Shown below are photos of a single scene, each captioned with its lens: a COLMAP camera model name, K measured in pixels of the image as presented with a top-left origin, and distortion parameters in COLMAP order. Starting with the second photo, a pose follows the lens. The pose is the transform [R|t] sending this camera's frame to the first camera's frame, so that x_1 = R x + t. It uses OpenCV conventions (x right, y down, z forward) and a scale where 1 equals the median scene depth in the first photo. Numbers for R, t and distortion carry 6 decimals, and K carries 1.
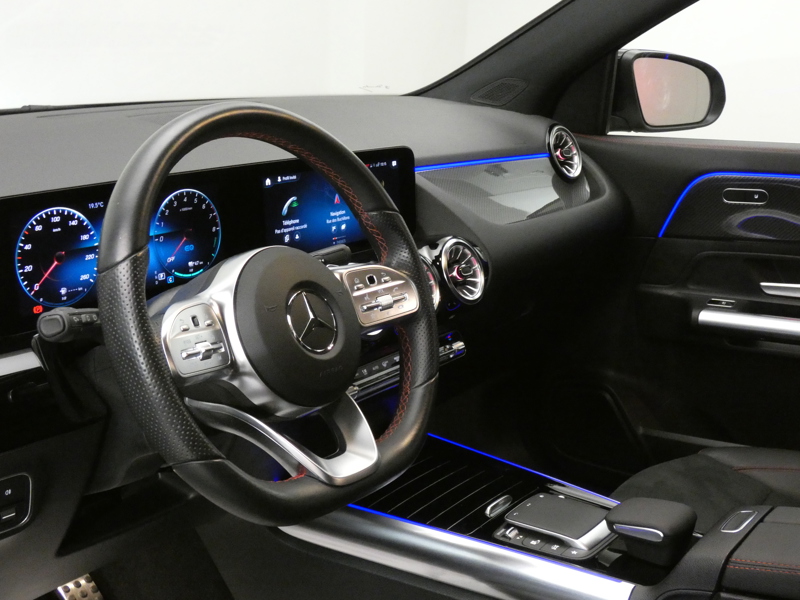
lens RADIAL K [[1113.0, 0, 400.0], [0, 1113.0, 300.0], [0, 0, 1]] dist [-0.086379, -0.024438]
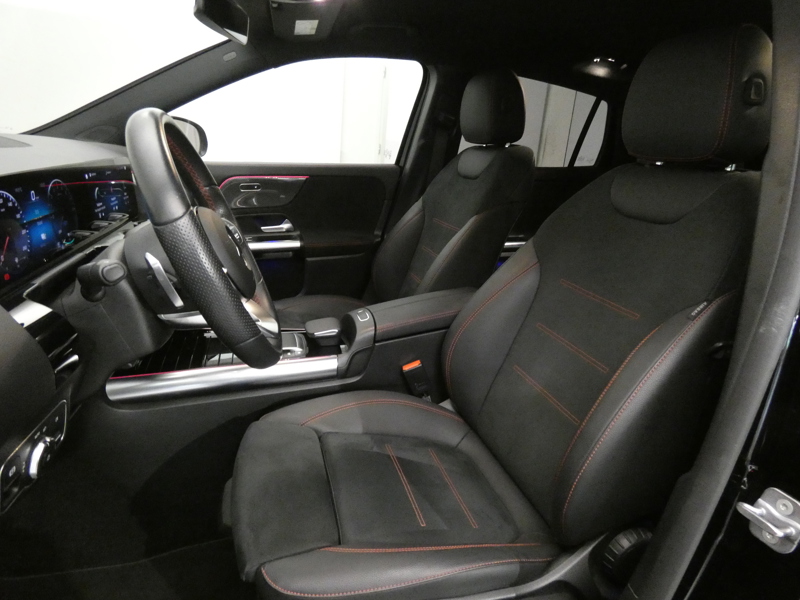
lens RADIAL K [[470.7, 0, 400.0], [0, 470.7, 300.0], [0, 0, 1]] dist [0.001317, -0.001056]
pose [[0.600147, -0.220693, 0.768842, -0.385815], [0.136340, 0.975343, 0.173543, 0.001902], [-0.788185, 0.000672, 0.615439, 0.280674]]
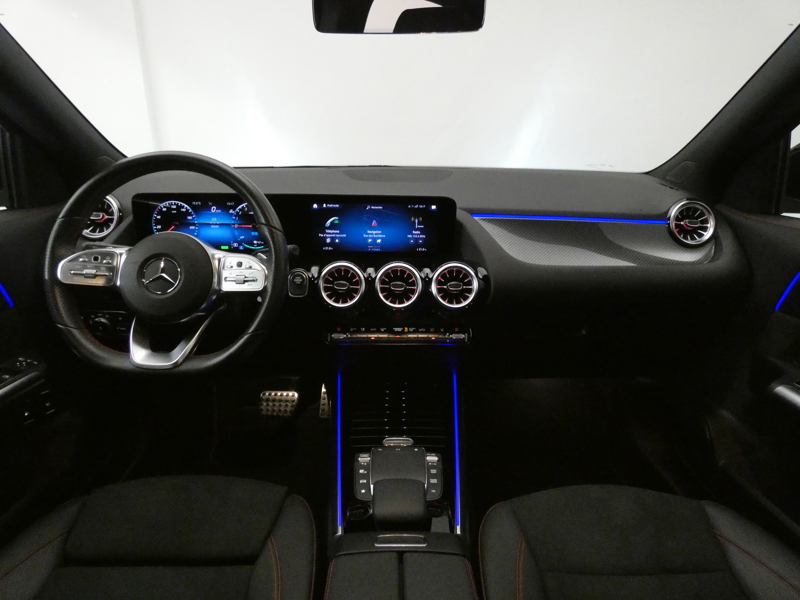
lens RADIAL K [[470.7, 0, 400.0], [0, 470.7, 300.0], [0, 0, 1]] dist [0.001317, -0.001056]
pose [[0.600645, 0.266518, -0.753786, 0.560416], [-0.196606, 0.963090, 0.183859, -0.125507], [0.774966, 0.037765, 0.630874, 0.636038]]
